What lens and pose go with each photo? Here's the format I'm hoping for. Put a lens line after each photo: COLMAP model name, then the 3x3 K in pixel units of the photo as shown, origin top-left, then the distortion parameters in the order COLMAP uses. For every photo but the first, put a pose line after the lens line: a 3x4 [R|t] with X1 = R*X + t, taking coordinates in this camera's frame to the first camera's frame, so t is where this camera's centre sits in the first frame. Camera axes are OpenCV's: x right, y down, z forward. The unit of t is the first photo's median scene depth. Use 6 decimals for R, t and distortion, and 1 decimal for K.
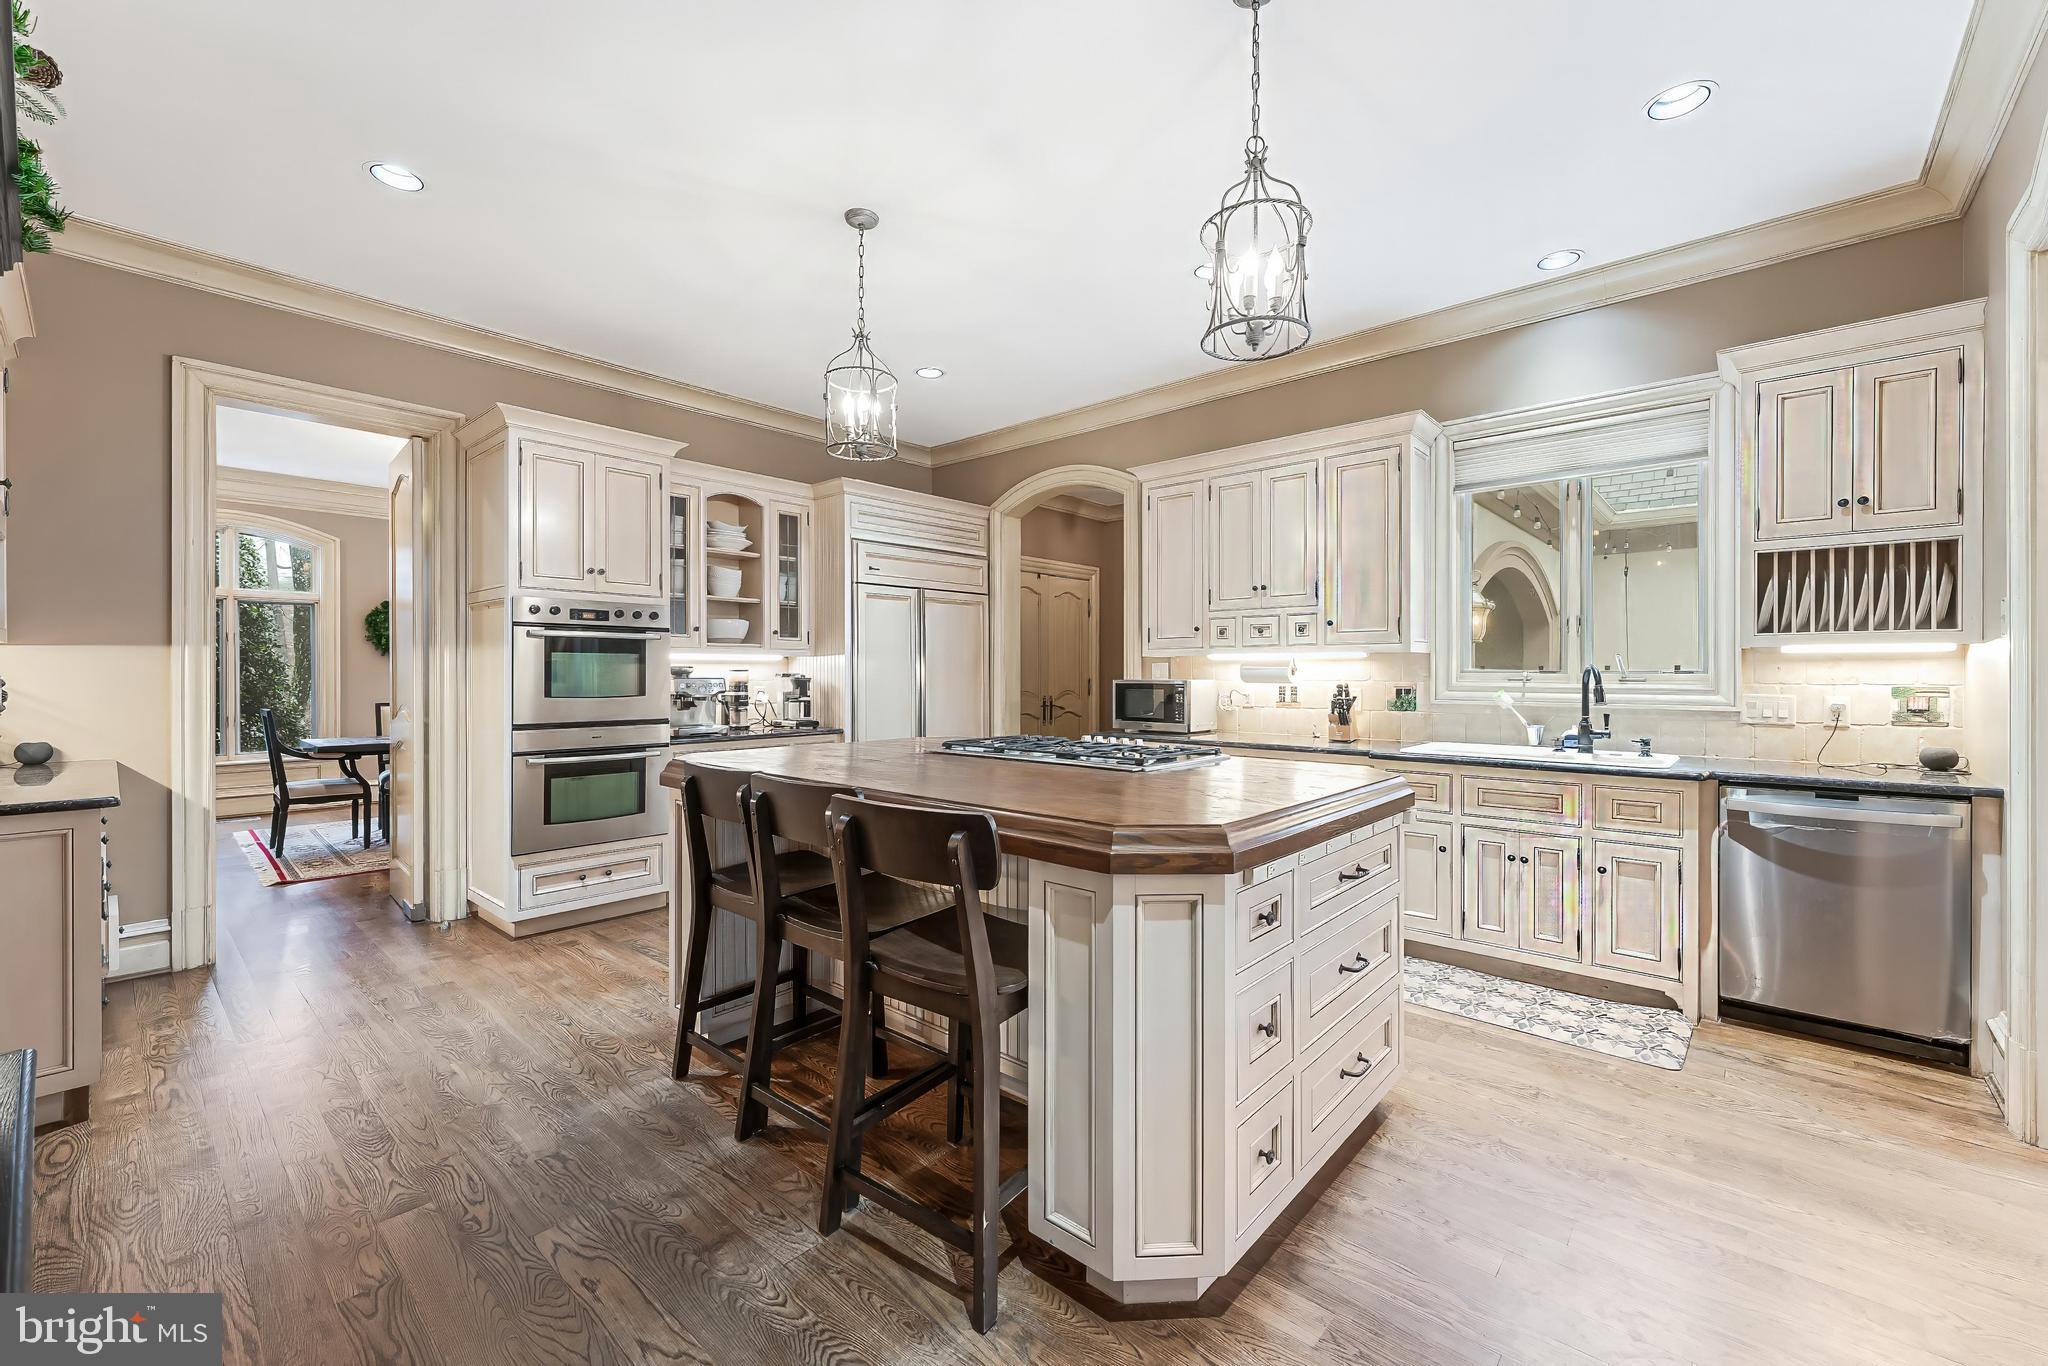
lens RADIAL K [[831.8, 0, 1026.3], [0, 831.8, 680.8], [0, 0, 1]] dist [0.000850, 0.000265]
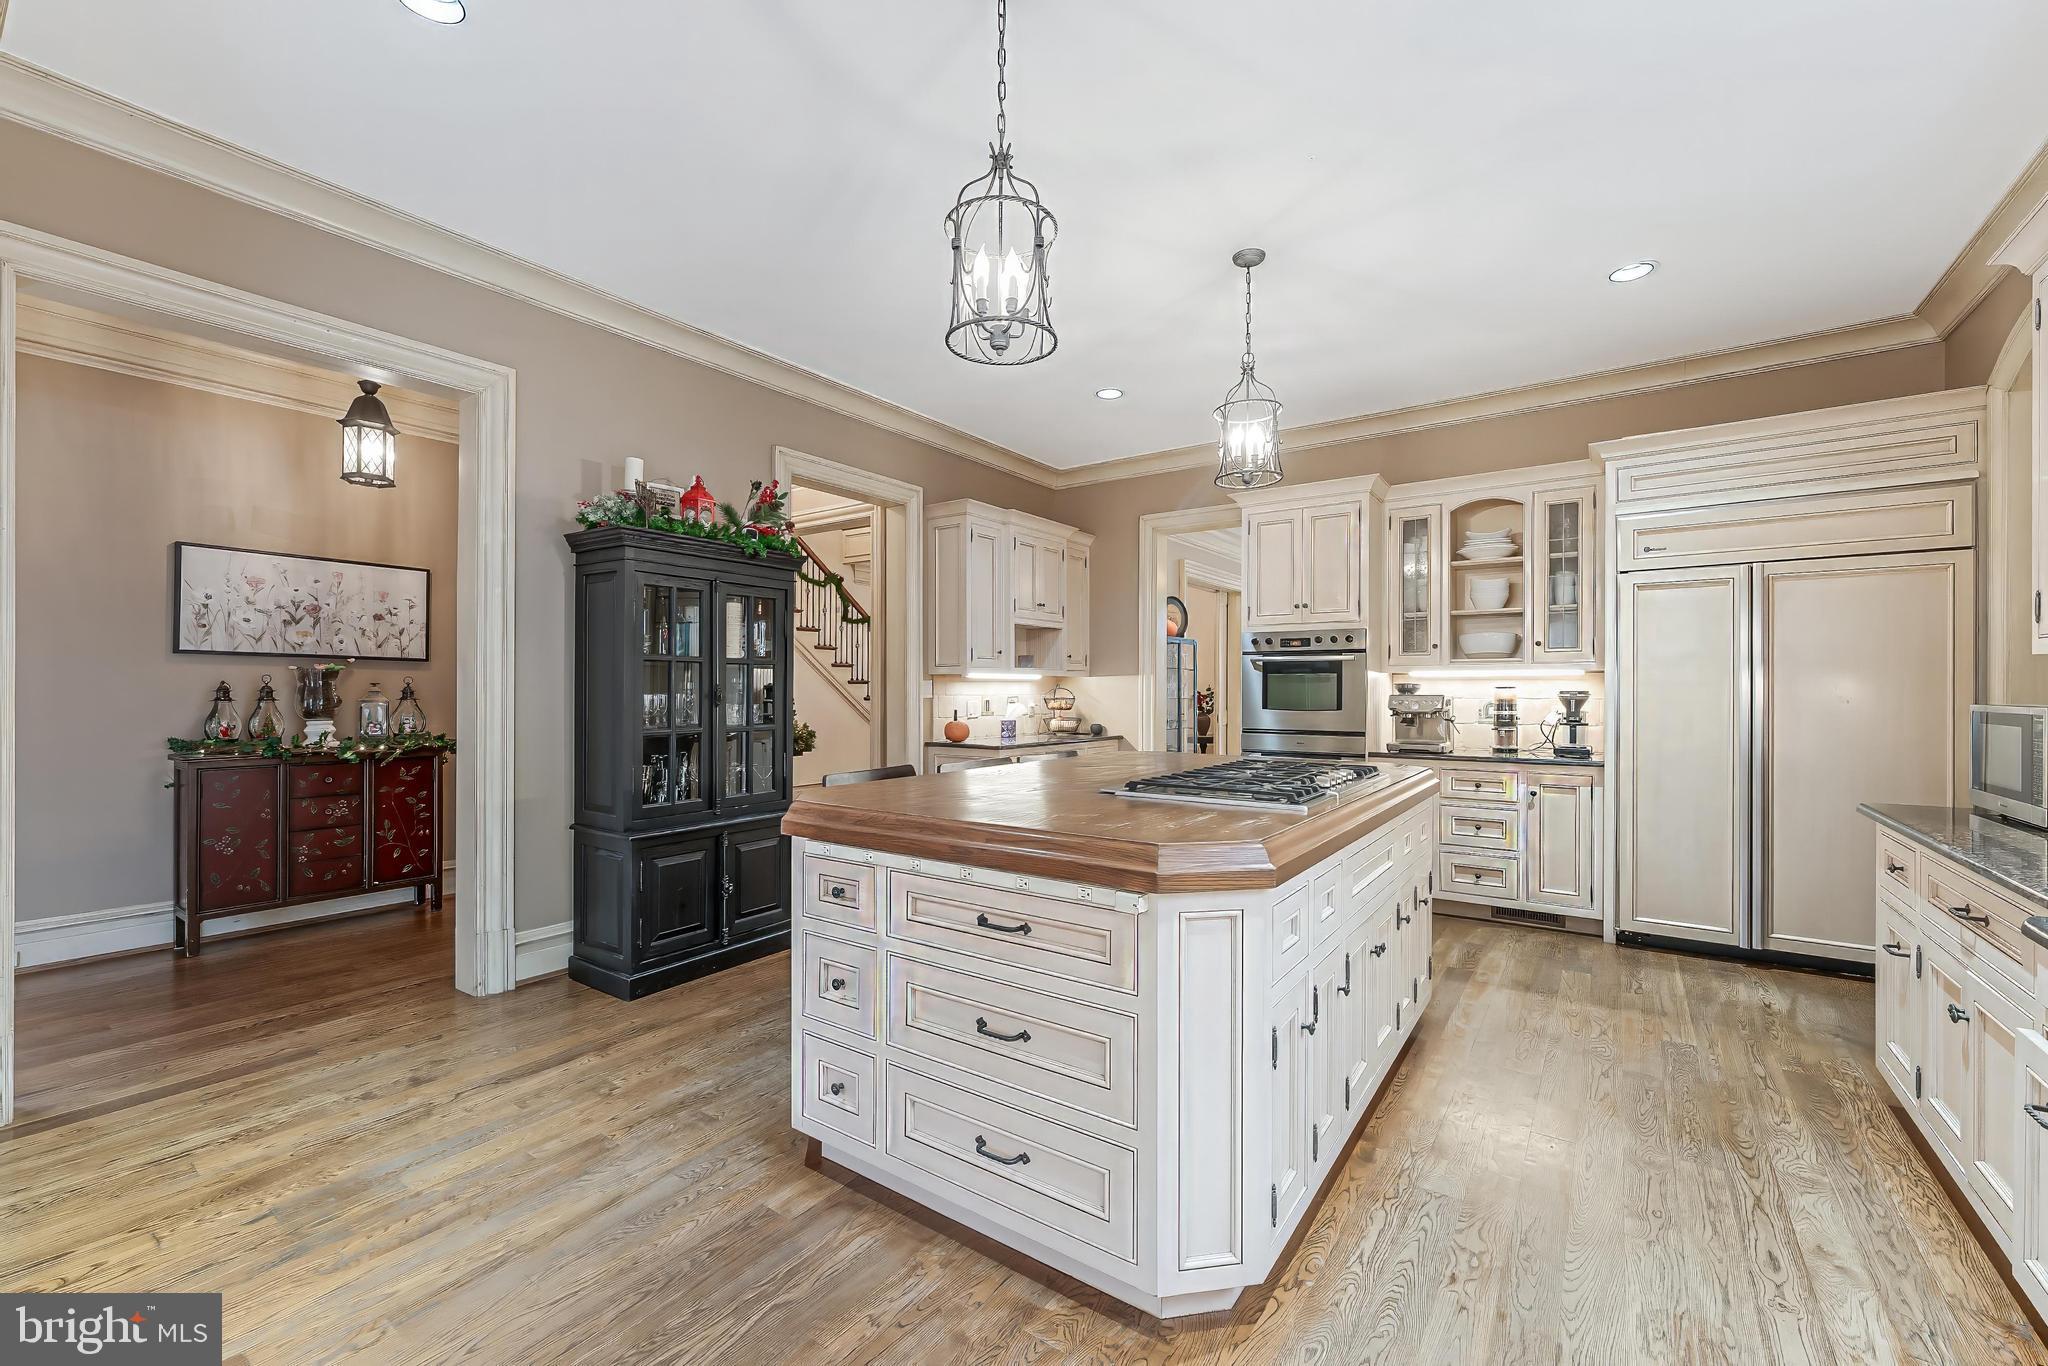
lens RADIAL K [[831.8, 0, 1023.9], [0, 831.8, 690.9], [0, 0, 1]] dist [0.000850, 0.000265]
pose [[0.103538, 0.001322, -0.994625, 0.521789], [-0.007747, 0.999970, 0.000523, -0.005044], [0.994595, 0.007652, 0.103545, 0.386145]]
